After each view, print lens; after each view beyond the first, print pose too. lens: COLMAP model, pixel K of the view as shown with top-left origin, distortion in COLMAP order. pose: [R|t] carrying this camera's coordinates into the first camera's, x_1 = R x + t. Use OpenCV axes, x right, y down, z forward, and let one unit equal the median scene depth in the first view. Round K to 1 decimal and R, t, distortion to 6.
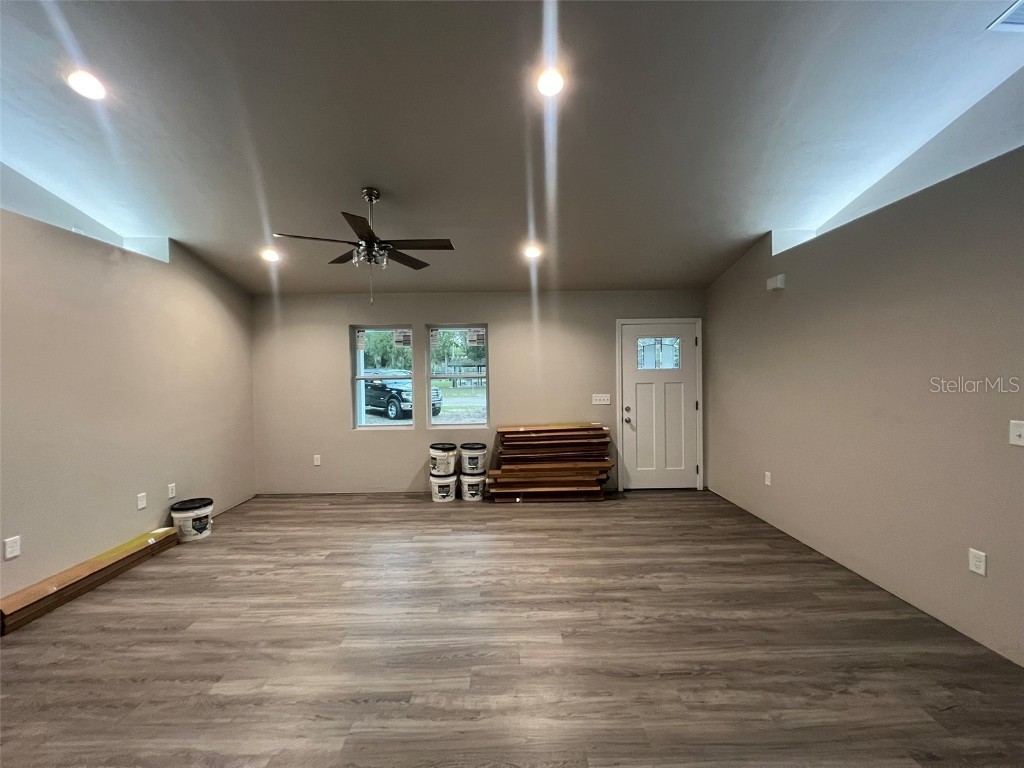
lens RADIAL K [[407.6, 0, 507.9], [0, 407.6, 383.6], [0, 0, 1]] dist [-0.003119, 0.000833]
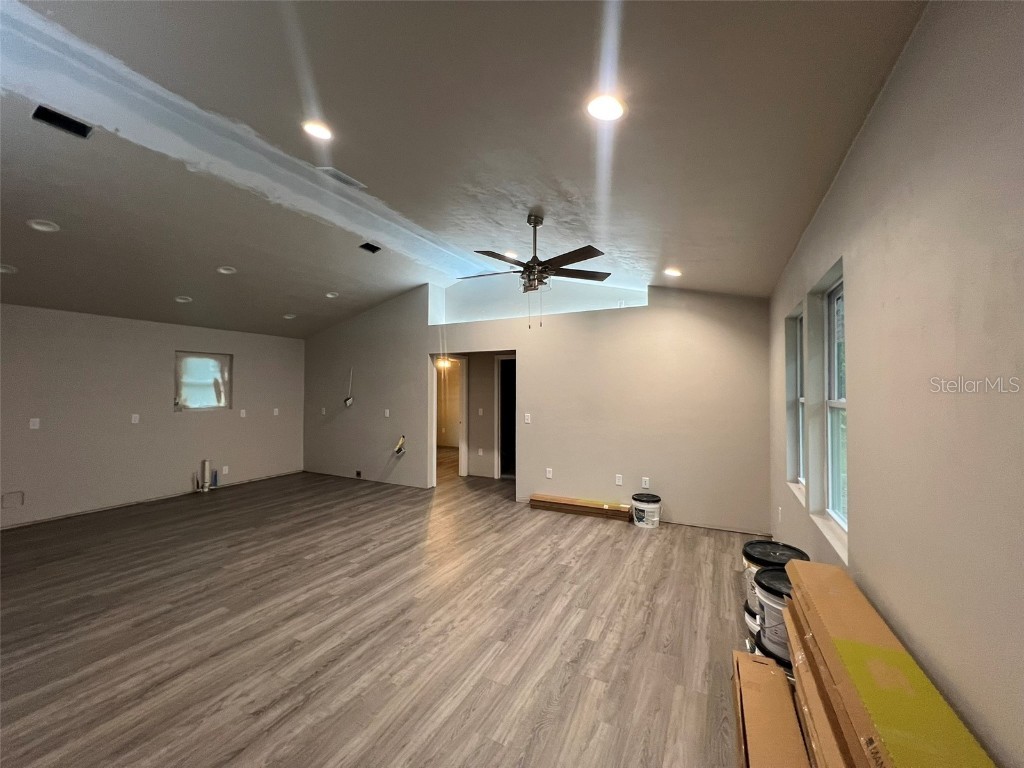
lens RADIAL K [[407.6, 0, 508.4], [0, 407.6, 381.5], [0, 0, 1]] dist [-0.003119, 0.000833]
pose [[-0.463986, -0.004809, -0.885830, 0.672354], [-0.017283, 0.999844, 0.003625, -0.068211], [0.885674, 0.016991, -0.463996, 1.593514]]
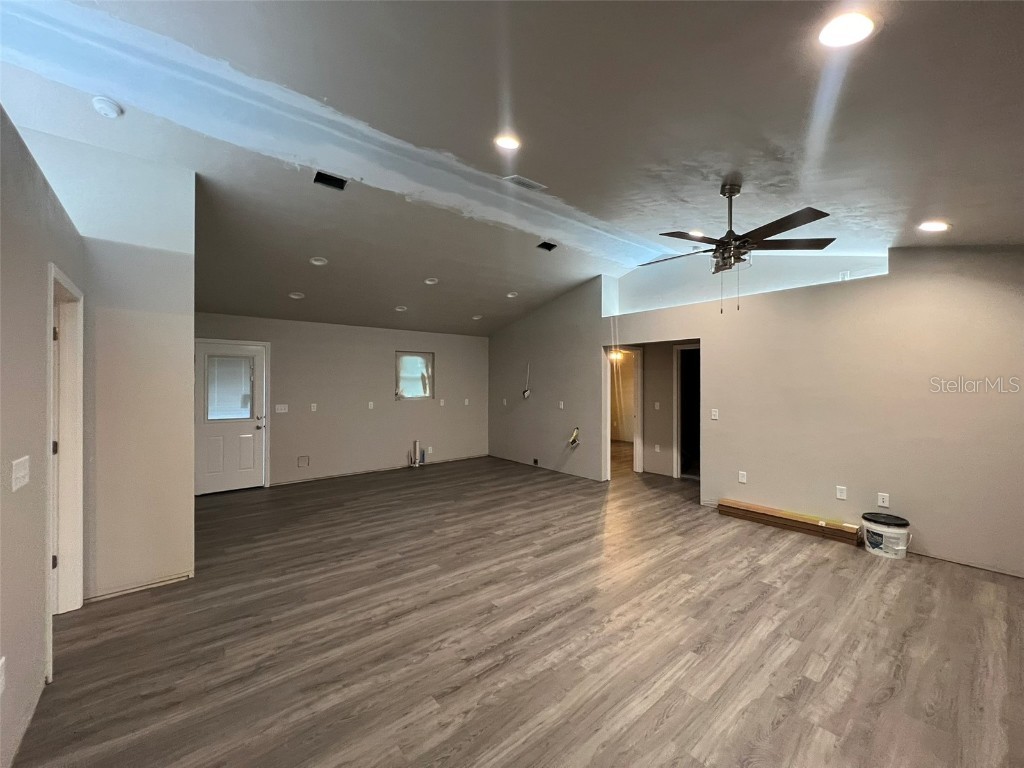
lens RADIAL K [[407.6, 0, 509.0], [0, 407.6, 381.5], [0, 0, 1]] dist [-0.003119, 0.000833]
pose [[-0.774066, 0.011228, -0.633005, 0.694149], [-0.006176, 0.999661, 0.025284, -0.065346], [0.633074, 0.023481, -0.773735, 1.564793]]
